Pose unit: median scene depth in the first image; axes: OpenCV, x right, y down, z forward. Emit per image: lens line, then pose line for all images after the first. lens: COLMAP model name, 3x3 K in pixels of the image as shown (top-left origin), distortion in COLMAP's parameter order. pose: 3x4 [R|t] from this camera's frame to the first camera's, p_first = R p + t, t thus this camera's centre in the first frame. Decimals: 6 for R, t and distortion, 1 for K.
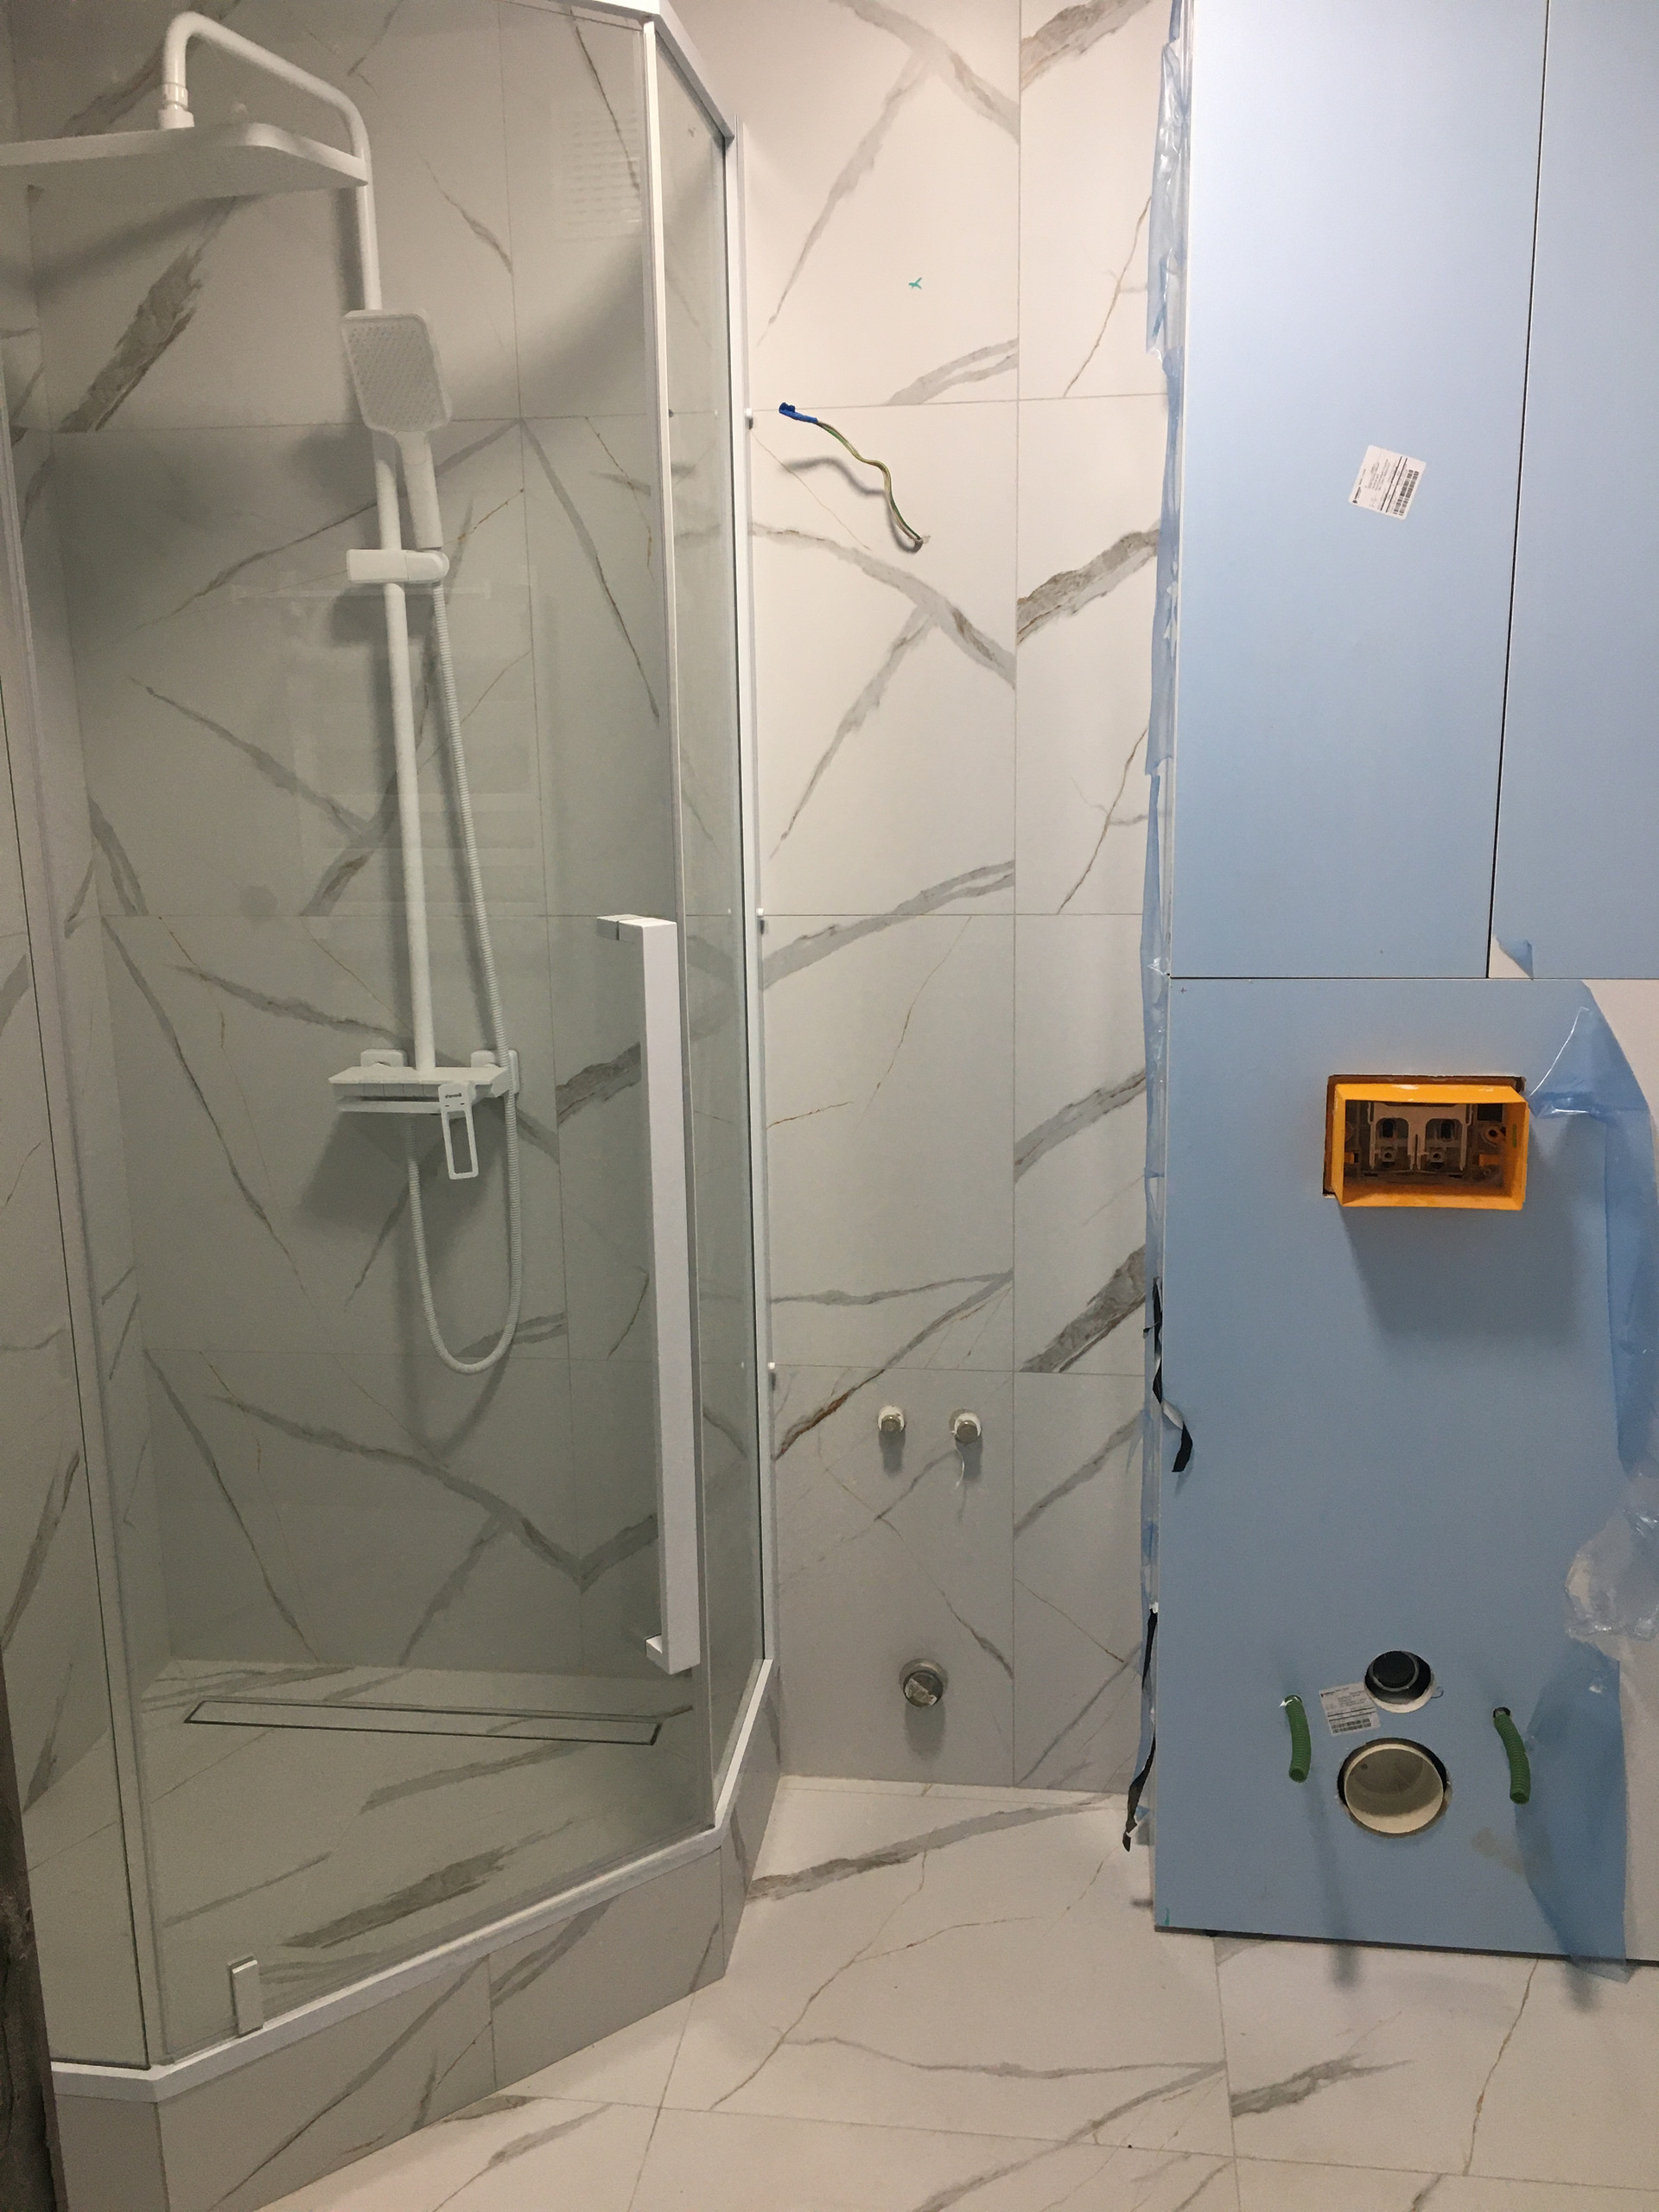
lens RADIAL K [[1879.8, 0, 824.7], [0, 1879.8, 1100.8], [0, 0, 1]] dist [0.062779, -0.100672]
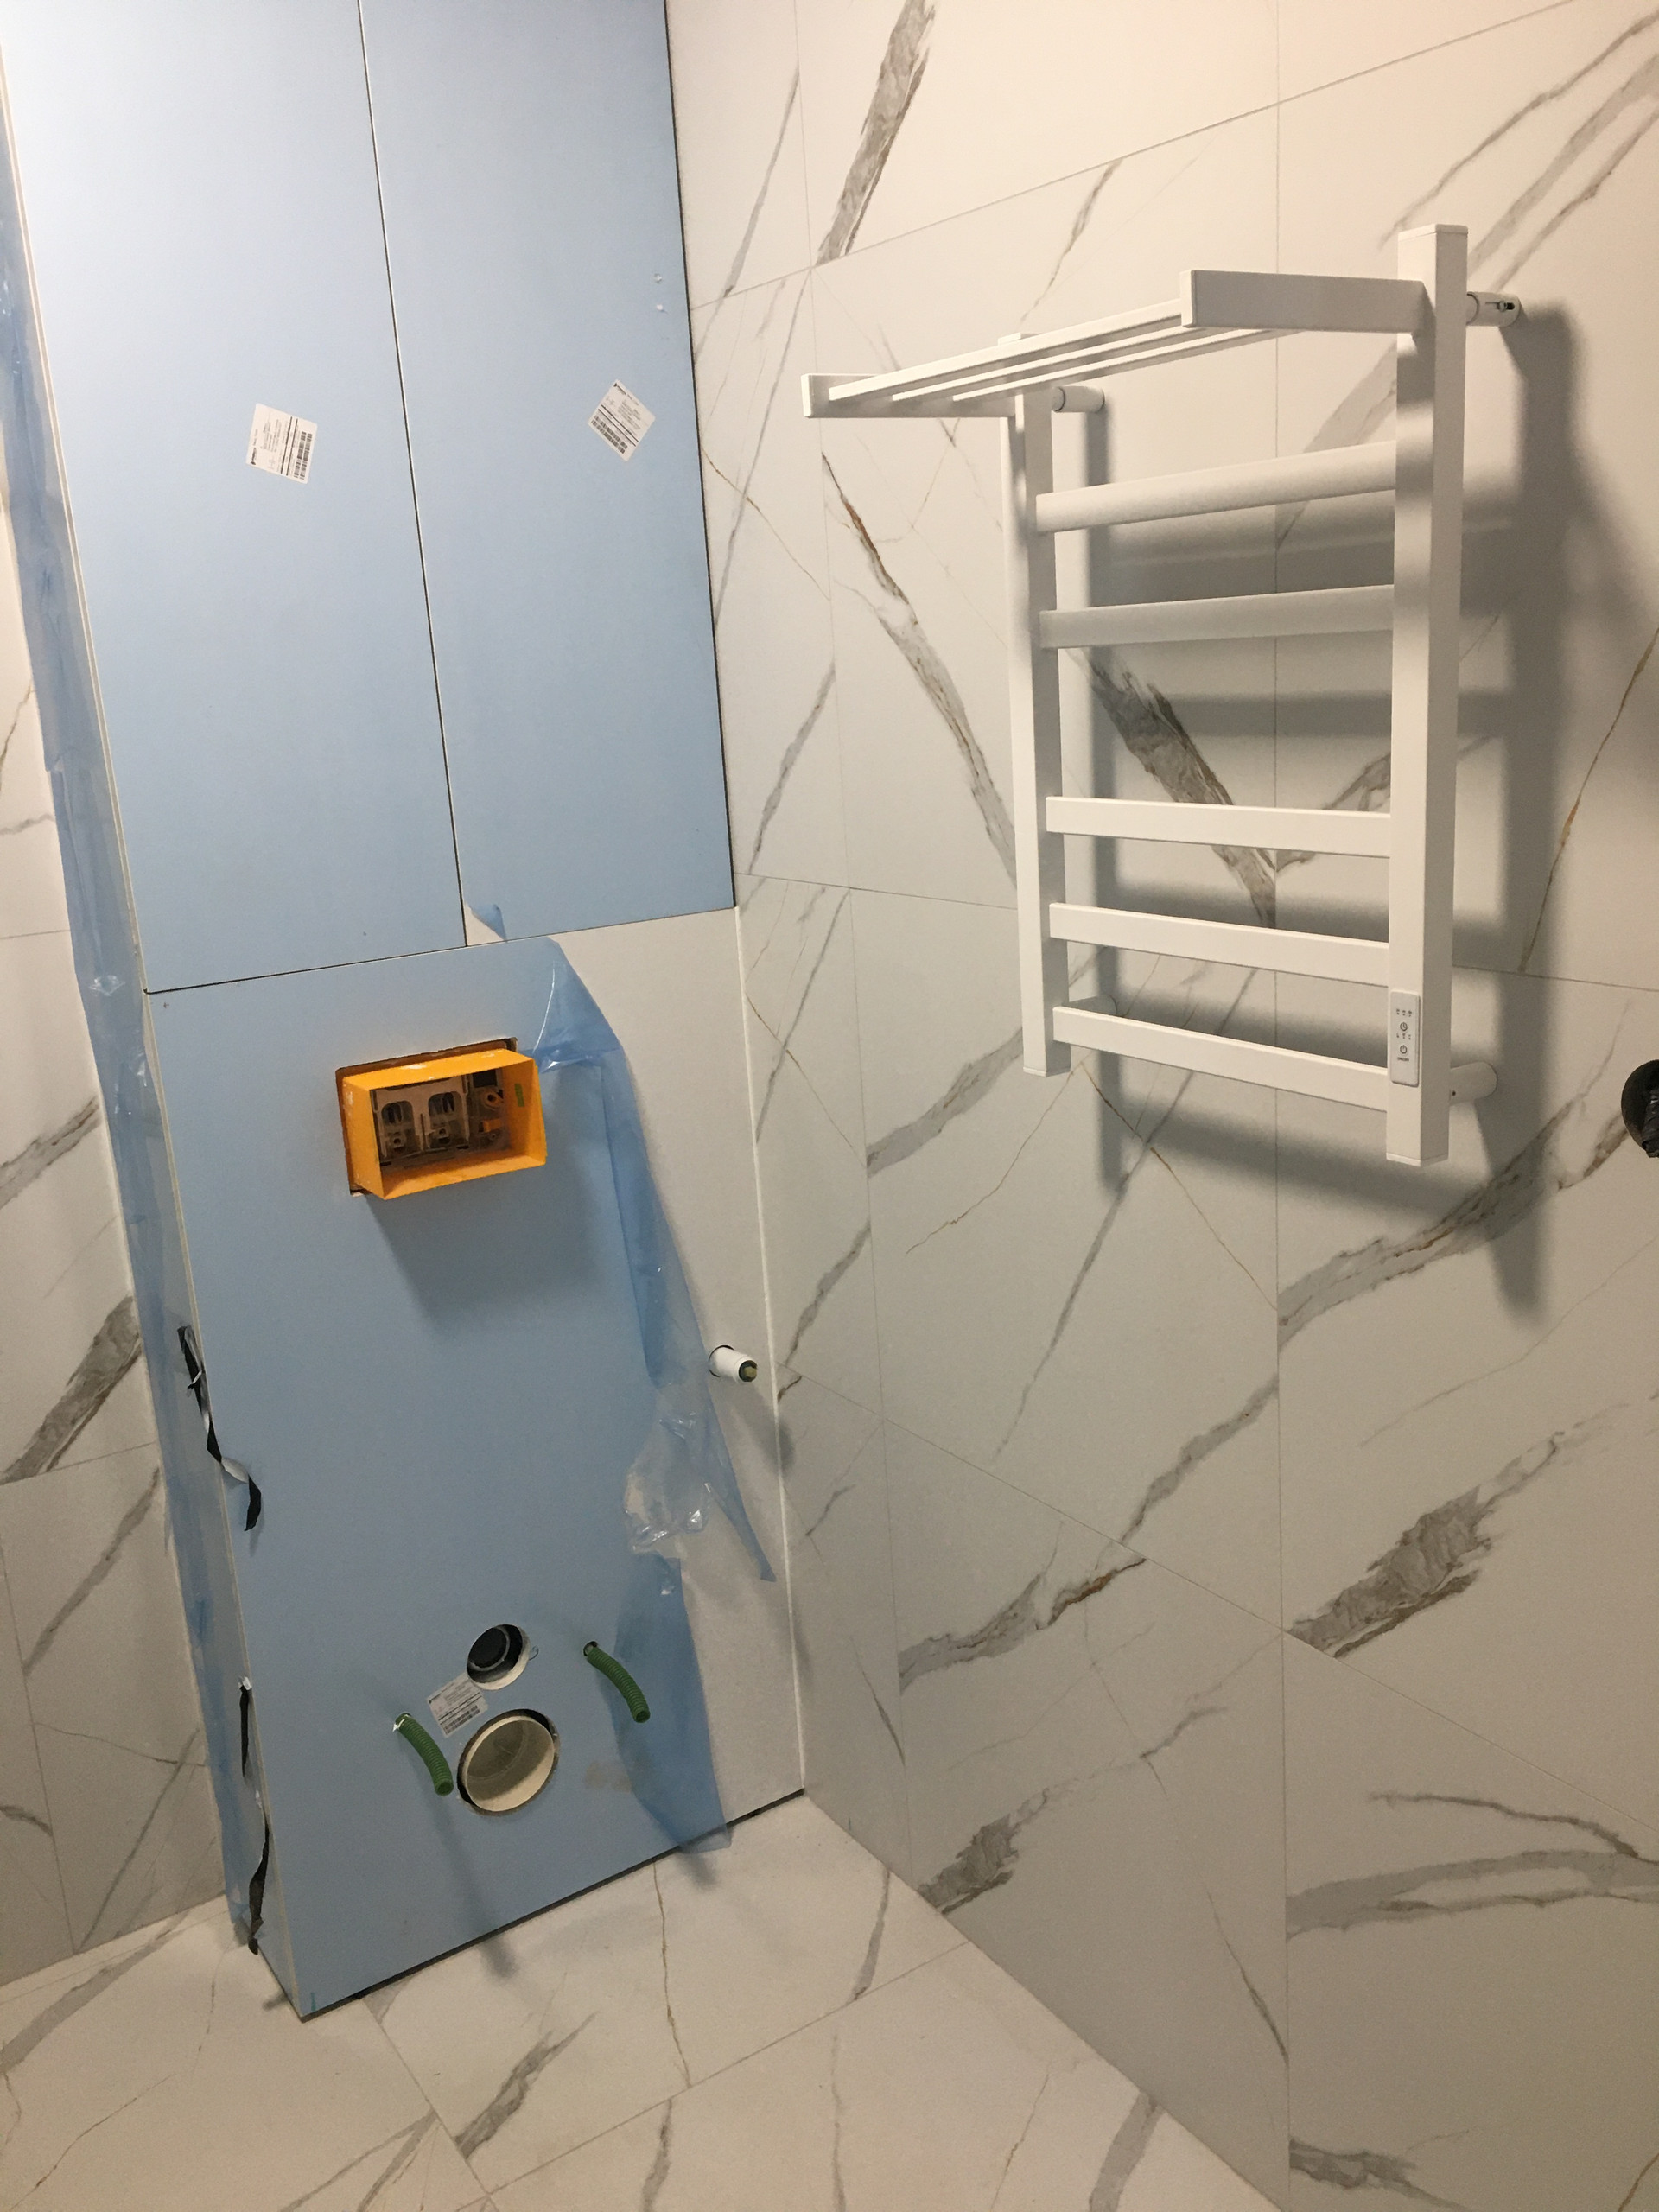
lens RADIAL K [[1879.8, 0, 826.2], [0, 1879.8, 1099.3], [0, 0, 1]] dist [0.062779, -0.100672]
pose [[0.742328, -0.187490, 0.643271, -0.159716], [0.189356, 0.979619, 0.067008, -0.015423], [-0.642724, 0.072066, 0.762701, 0.114455]]
